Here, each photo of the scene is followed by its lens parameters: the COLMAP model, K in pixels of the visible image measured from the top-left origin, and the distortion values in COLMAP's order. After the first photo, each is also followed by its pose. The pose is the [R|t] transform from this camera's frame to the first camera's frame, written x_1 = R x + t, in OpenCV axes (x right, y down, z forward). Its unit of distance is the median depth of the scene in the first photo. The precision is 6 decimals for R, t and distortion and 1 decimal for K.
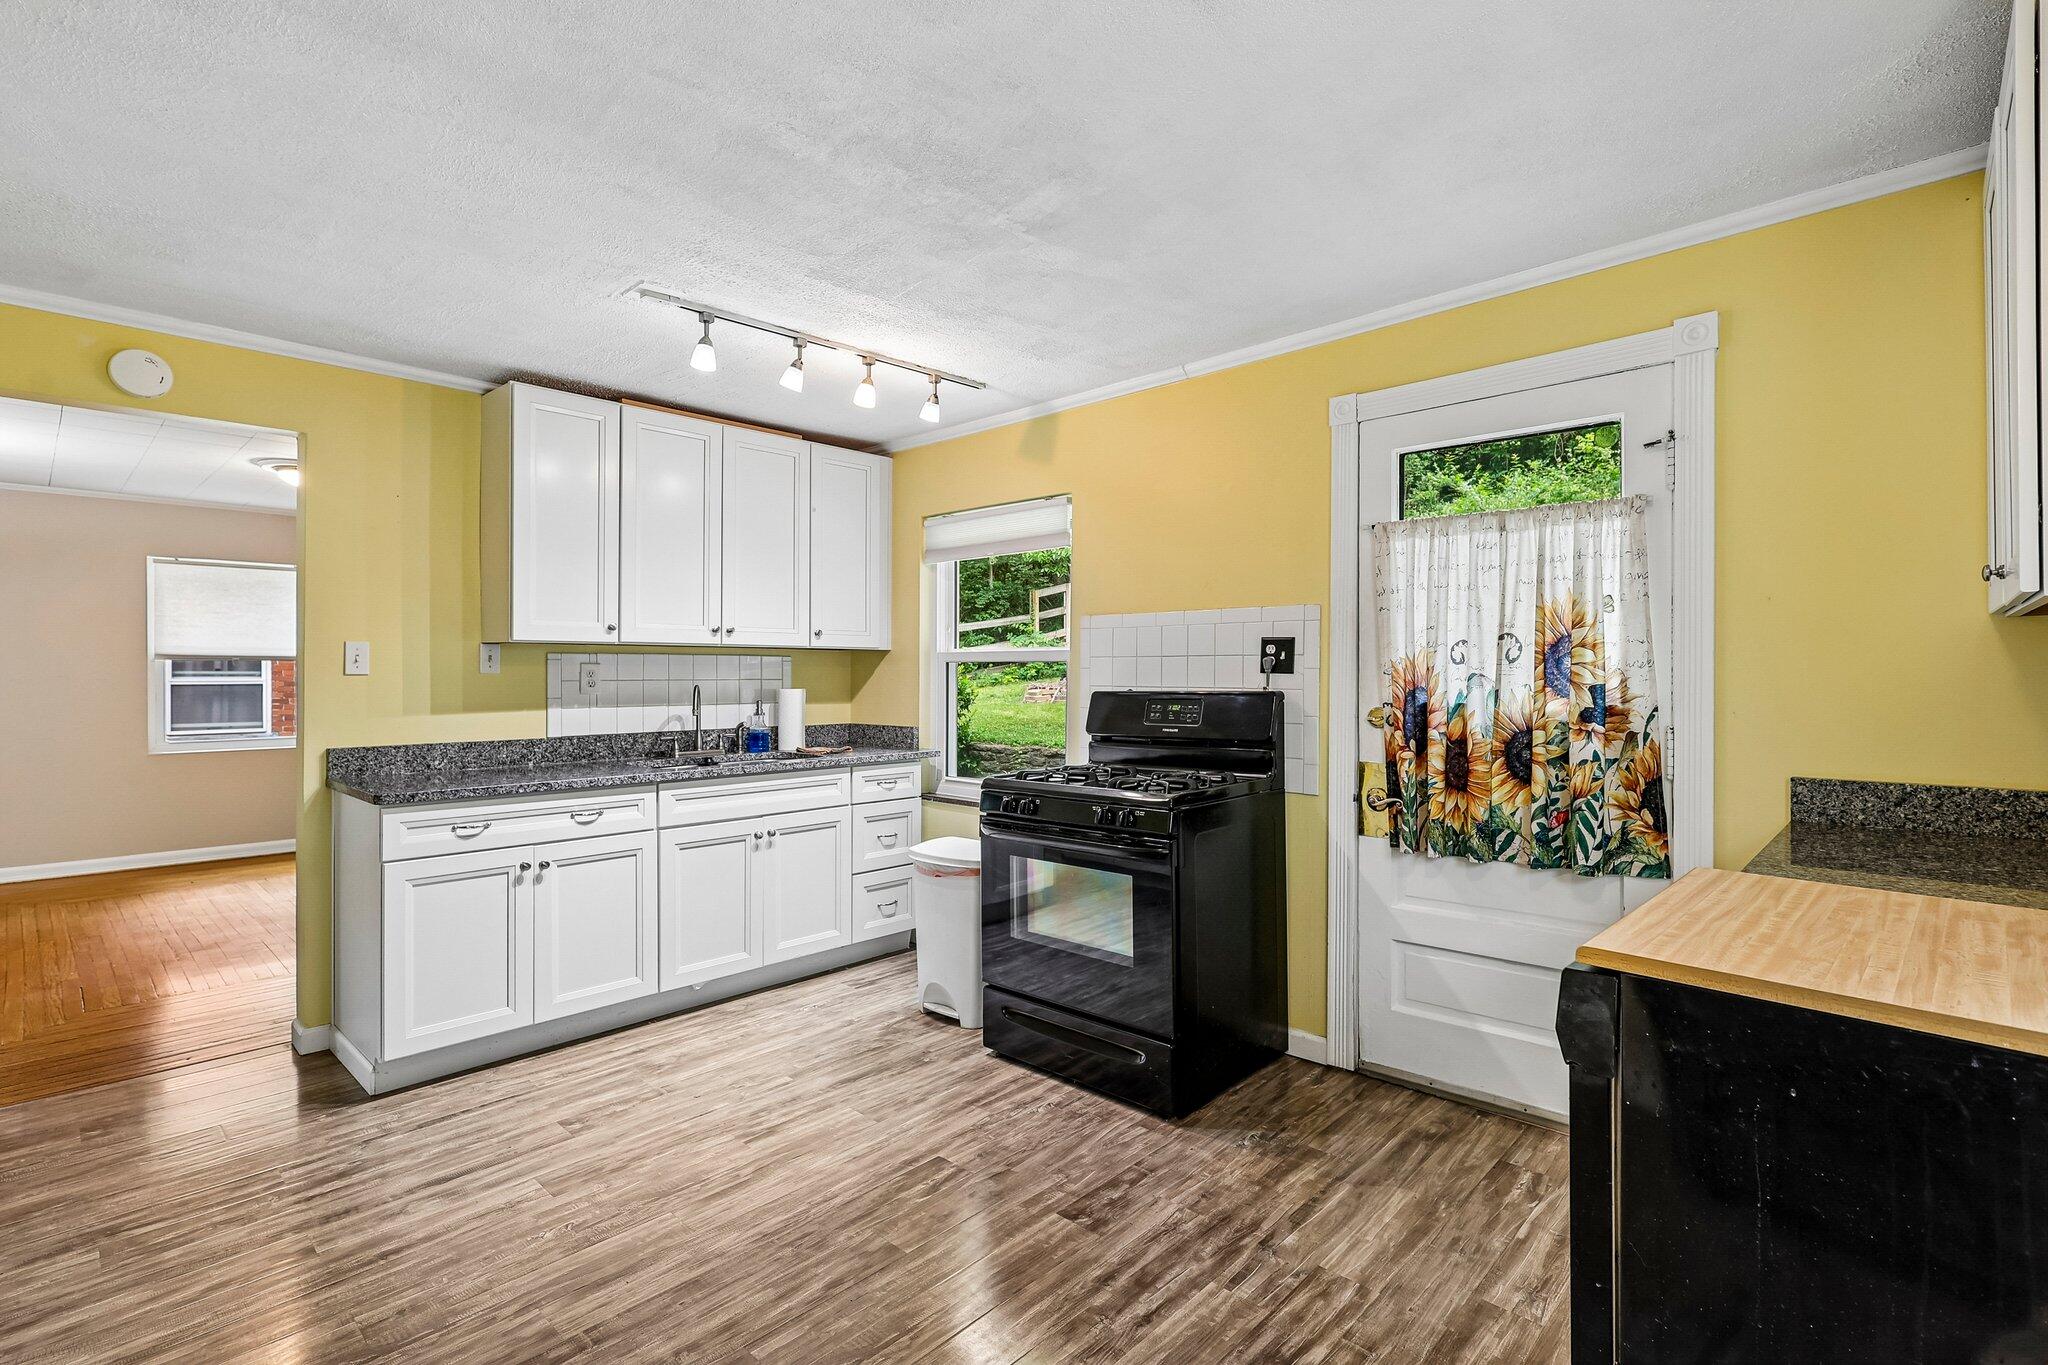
lens RADIAL K [[949.8, 0, 1018.5], [0, 949.8, 673.7], [0, 0, 1]] dist [-0.002549, 0.004254]
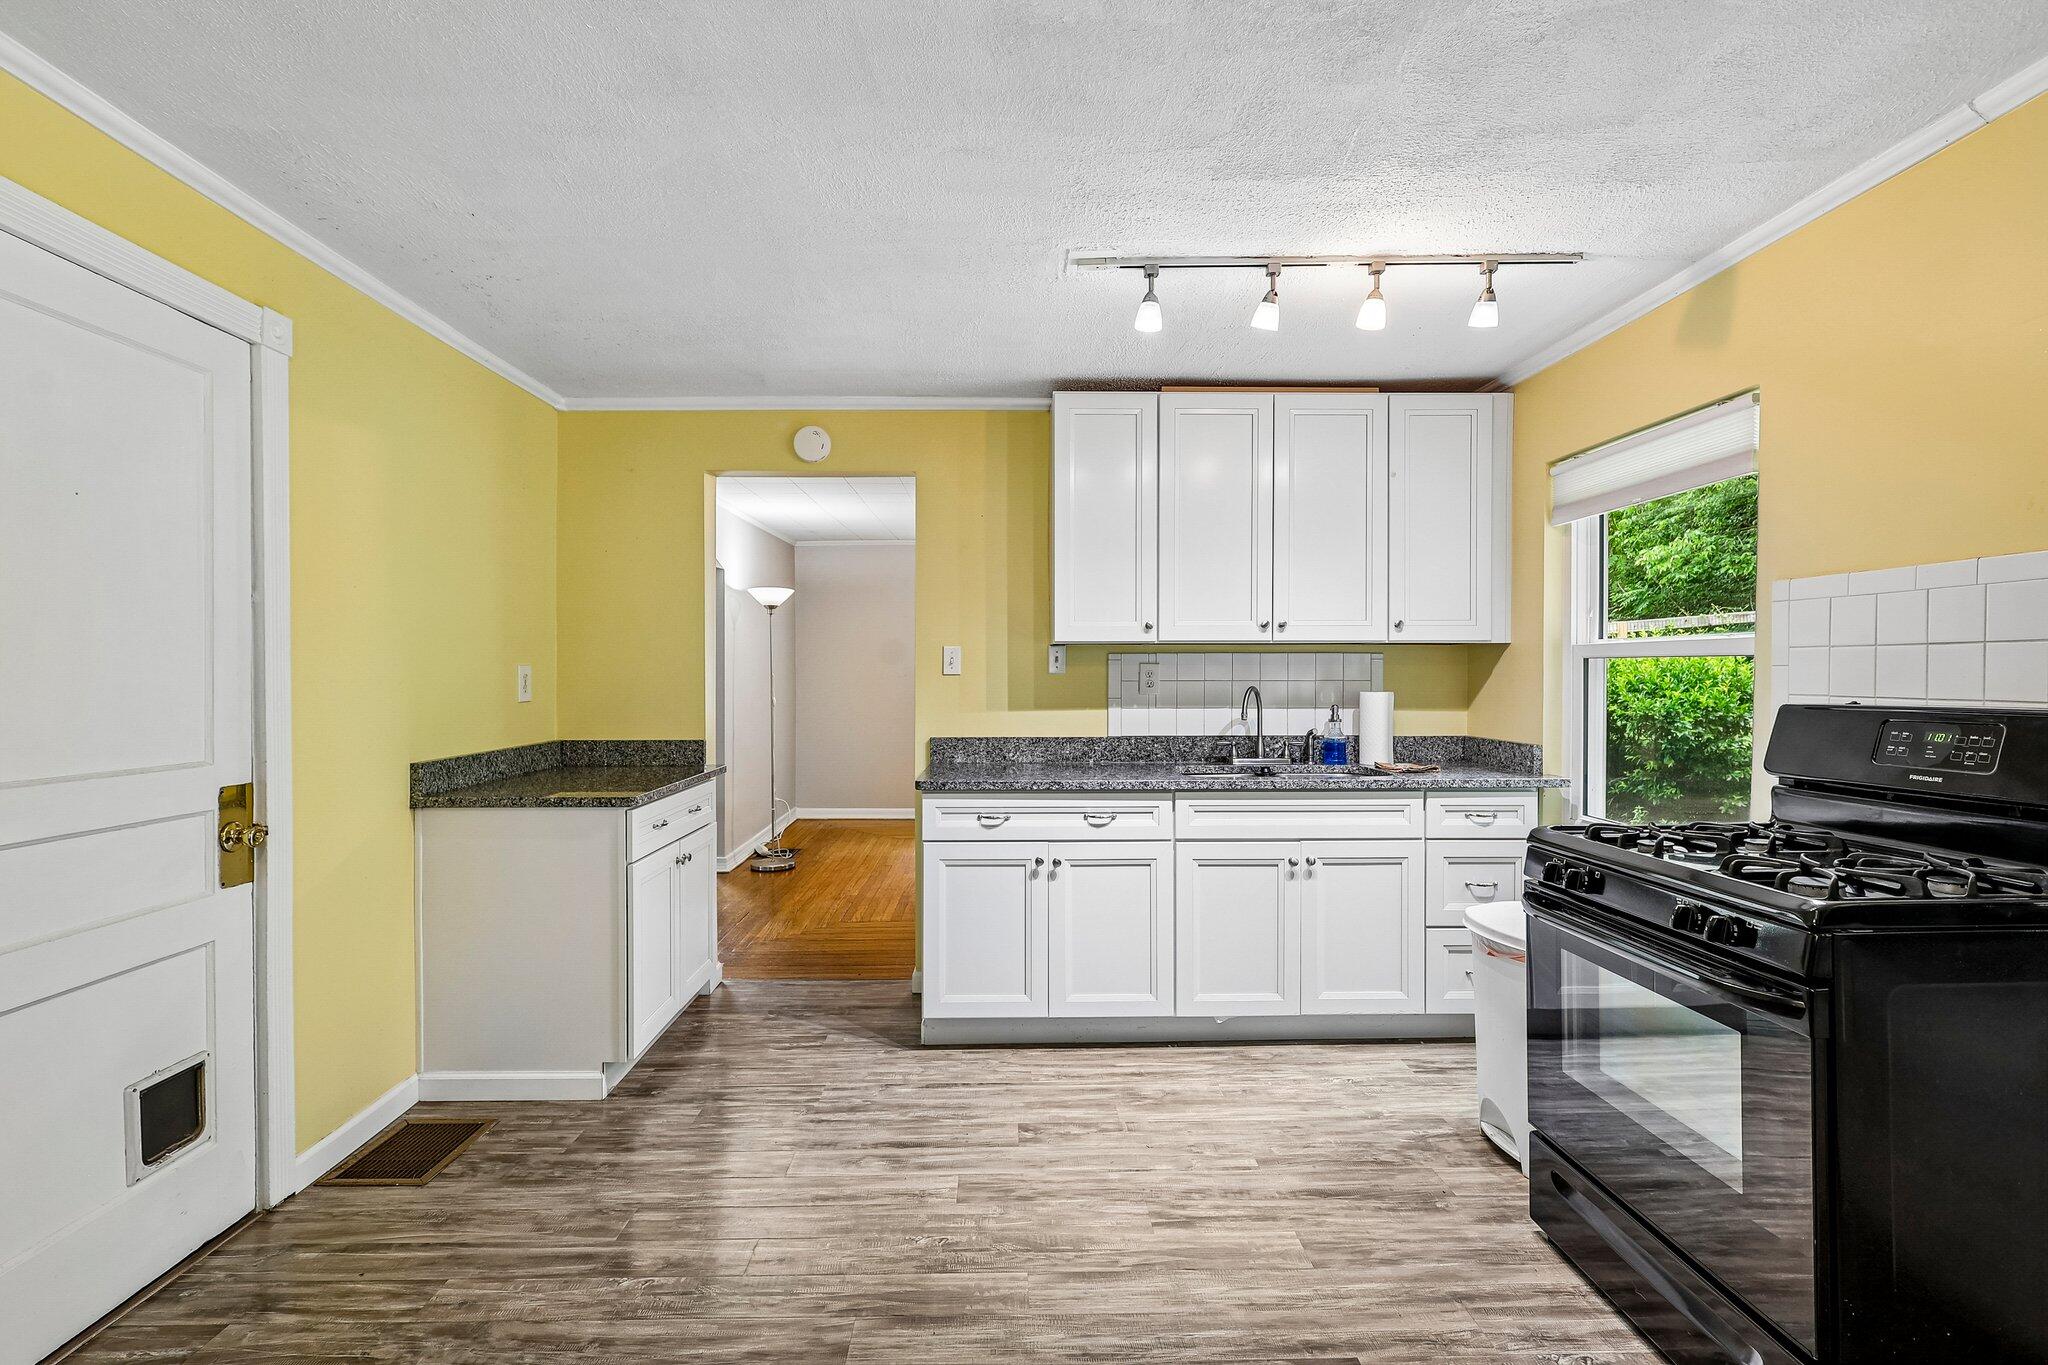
lens RADIAL K [[947.7, 0, 1023.0], [0, 947.7, 676.5], [0, 0, 1]] dist [-0.000548, 0.001761]
pose [[0.706583, 0.003360, -0.707622, 0.190875], [-0.000542, 0.999991, 0.004207, -0.001384], [0.707630, -0.002589, 0.706579, 0.262249]]
